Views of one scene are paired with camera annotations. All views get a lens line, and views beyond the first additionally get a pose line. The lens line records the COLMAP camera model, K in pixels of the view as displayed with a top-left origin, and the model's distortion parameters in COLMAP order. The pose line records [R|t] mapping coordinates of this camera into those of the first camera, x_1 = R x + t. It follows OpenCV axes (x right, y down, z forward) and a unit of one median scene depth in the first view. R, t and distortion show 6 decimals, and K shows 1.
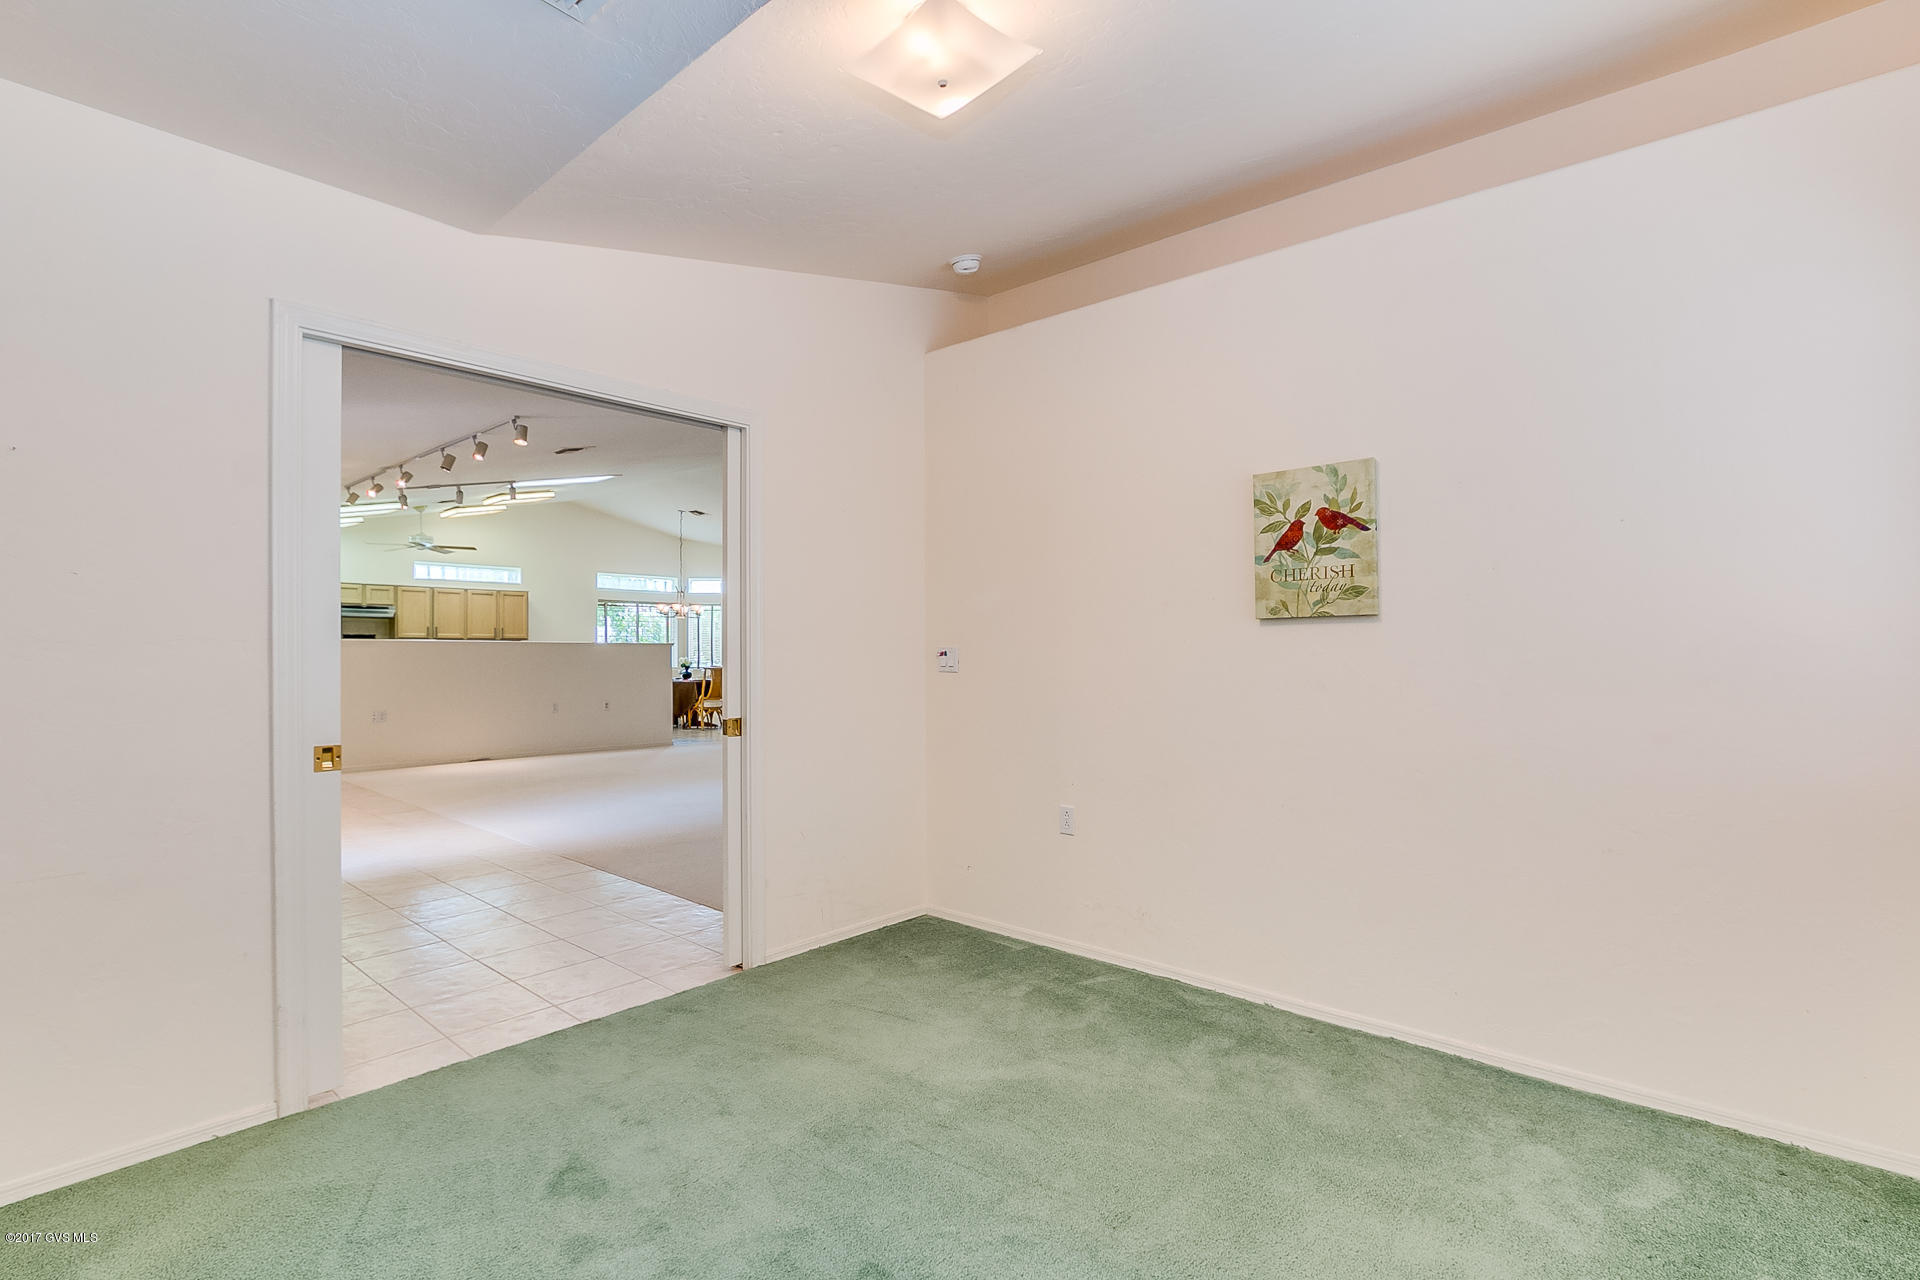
lens RADIAL K [[910.3, 0, 954.2], [0, 910.3, 642.3], [0, 0, 1]] dist [-0.000443, -0.000014]
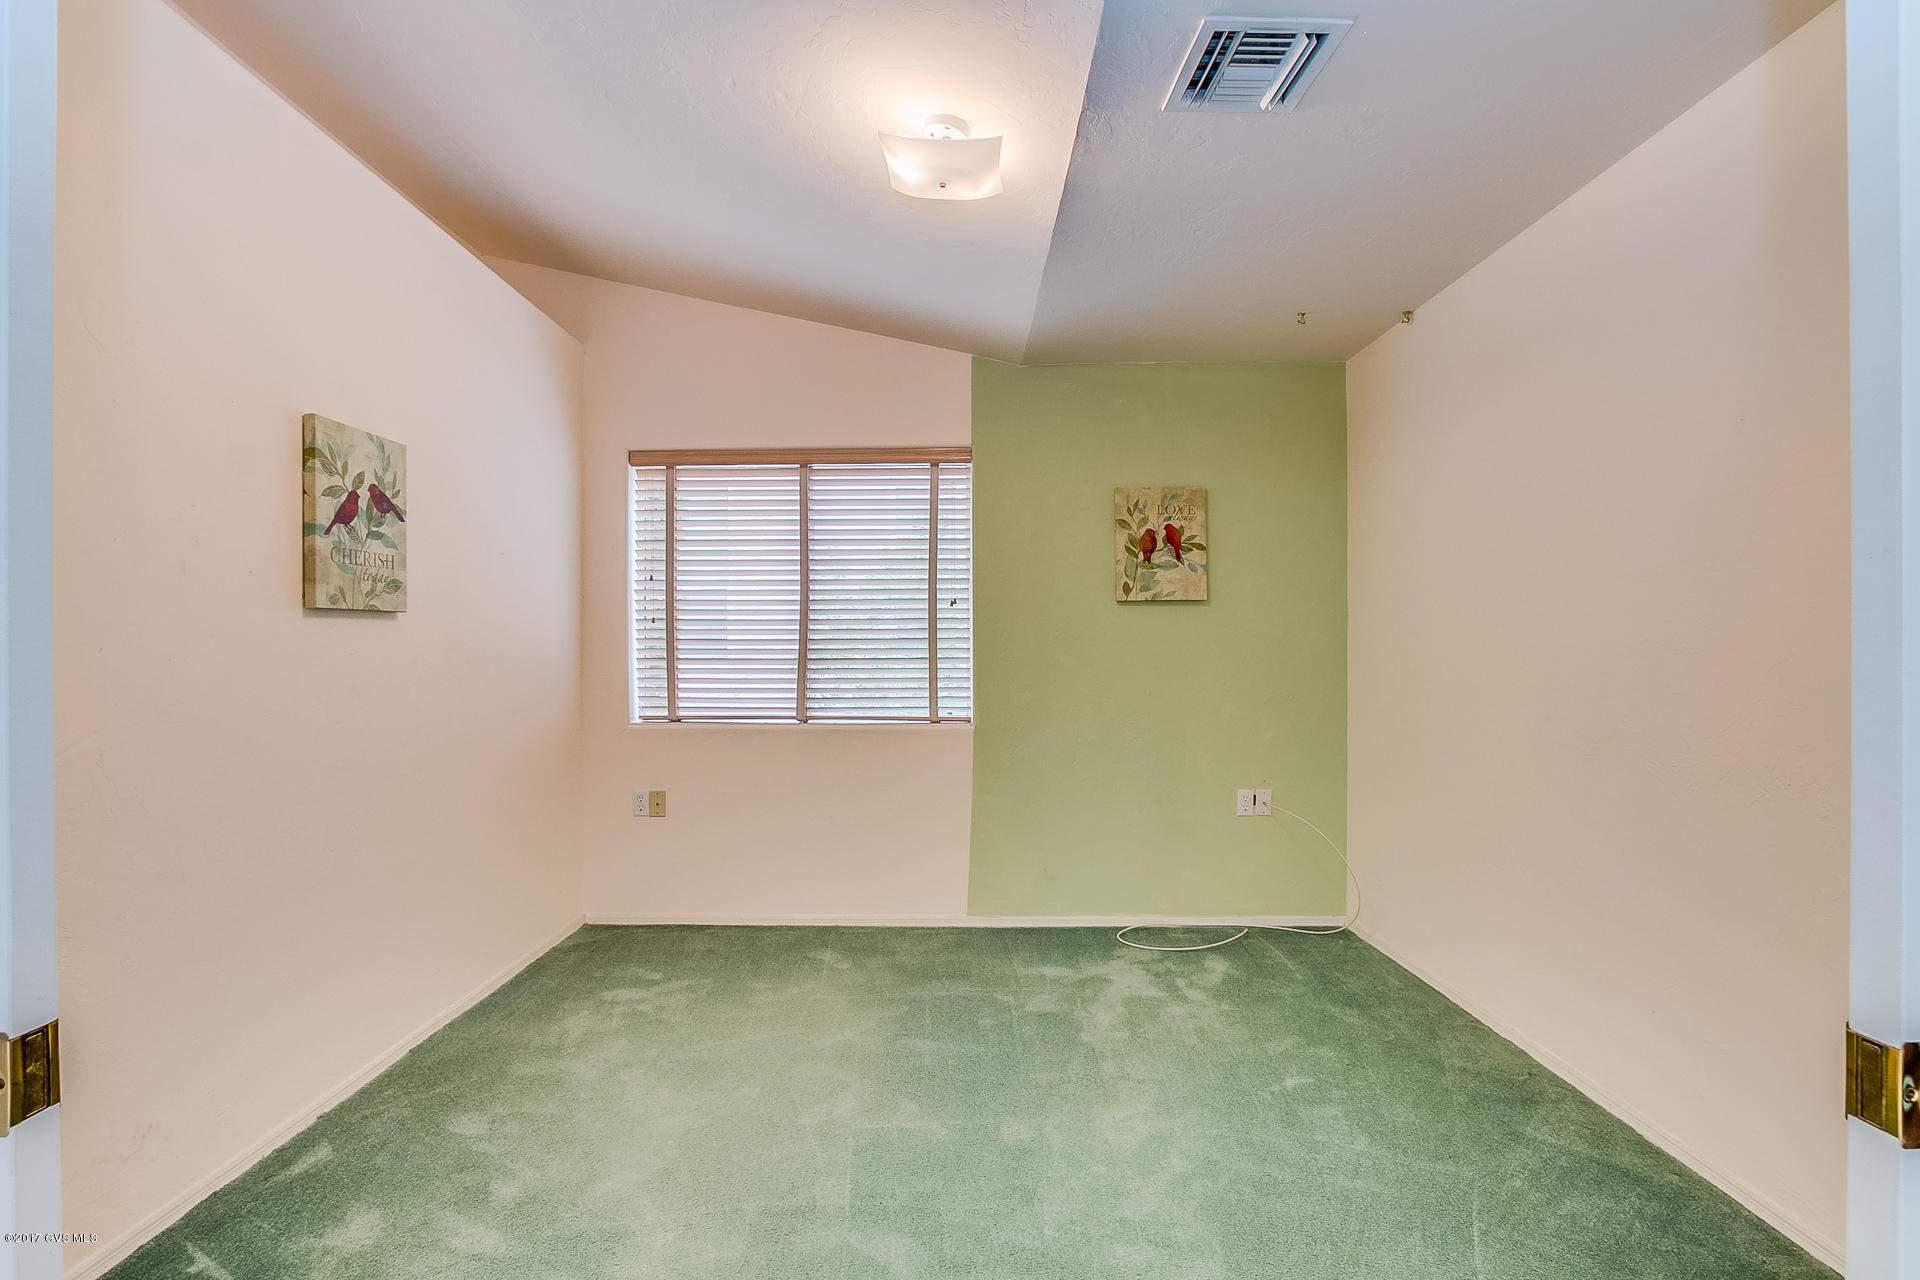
lens RADIAL K [[910.3, 0, 953.1], [0, 910.3, 646.8], [0, 0, 1]] dist [-0.000443, -0.000014]
pose [[-0.672364, 0.003896, 0.740211, -0.594371], [-0.001592, 0.999976, -0.006710, 0.010736], [-0.740219, -0.005690, -0.672341, 1.160511]]
